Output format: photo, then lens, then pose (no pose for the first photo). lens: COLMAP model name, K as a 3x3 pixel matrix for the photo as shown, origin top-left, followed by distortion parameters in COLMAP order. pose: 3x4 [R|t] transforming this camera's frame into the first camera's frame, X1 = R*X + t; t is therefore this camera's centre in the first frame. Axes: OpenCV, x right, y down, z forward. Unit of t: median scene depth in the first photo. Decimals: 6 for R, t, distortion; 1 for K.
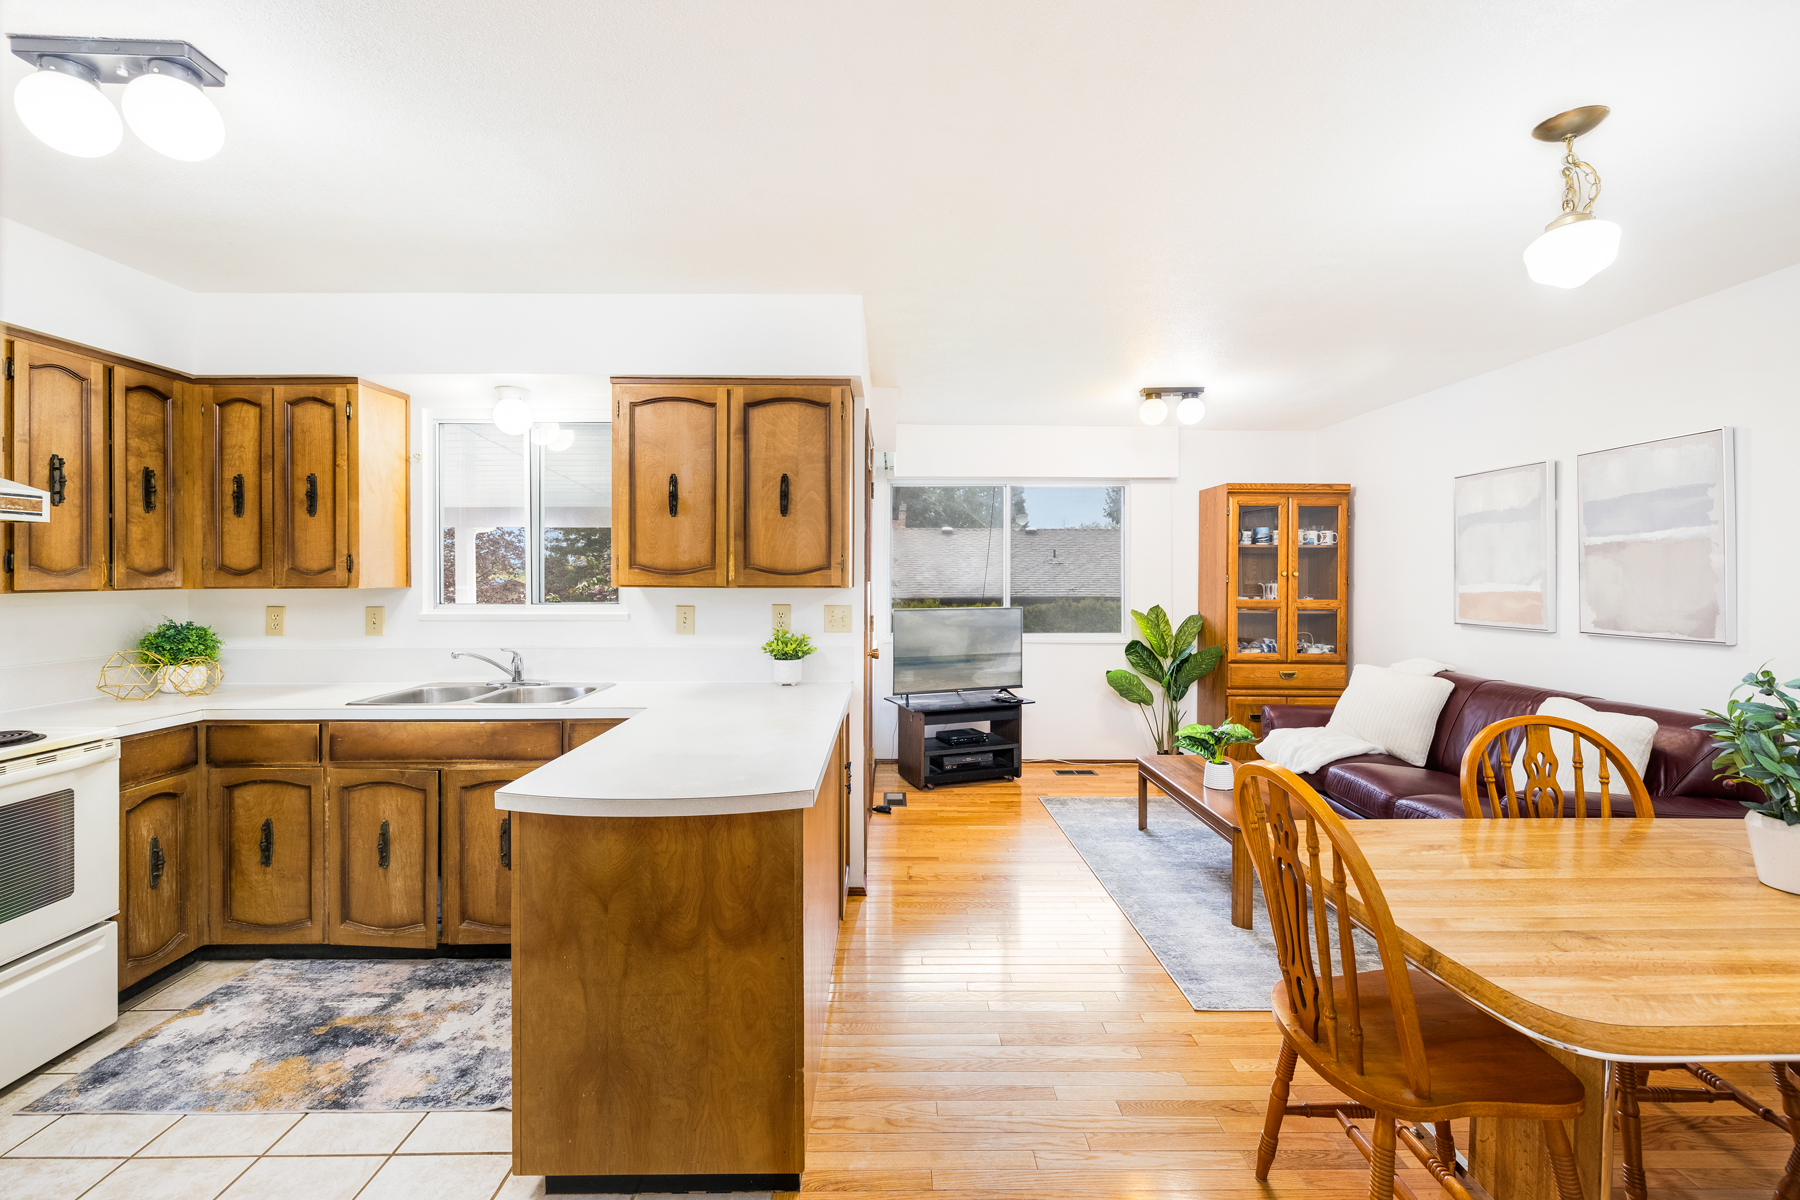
lens RADIAL K [[766.9, 0, 898.6], [0, 766.9, 581.5], [0, 0, 1]] dist [-0.000423, -0.000773]
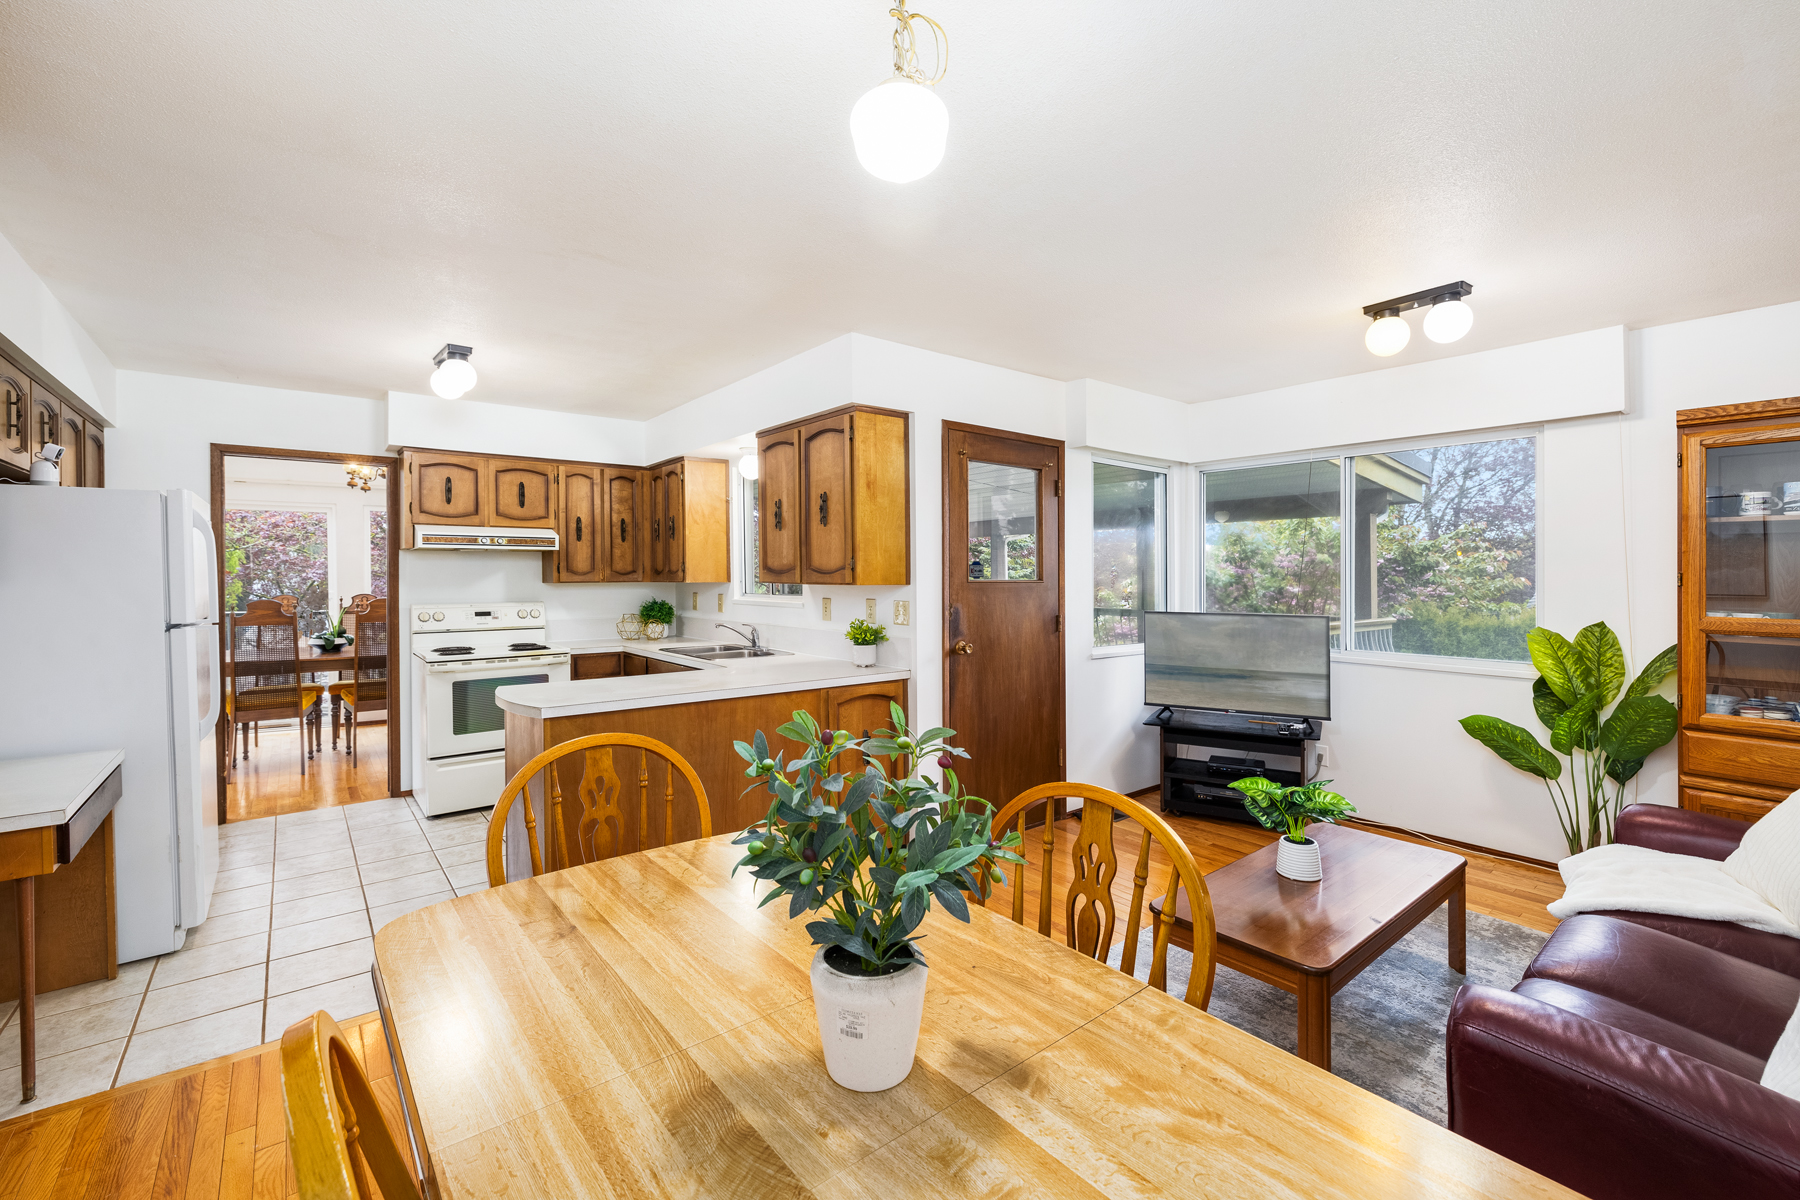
lens RADIAL K [[766.9, 0, 897.3], [0, 766.9, 592.7], [0, 0, 1]] dist [-0.000423, -0.000773]
pose [[0.612176, 0.017513, -0.790527, 0.894976], [-0.006407, 0.999832, 0.017188, -0.000162], [0.790695, -0.005457, 0.612186, 0.336905]]
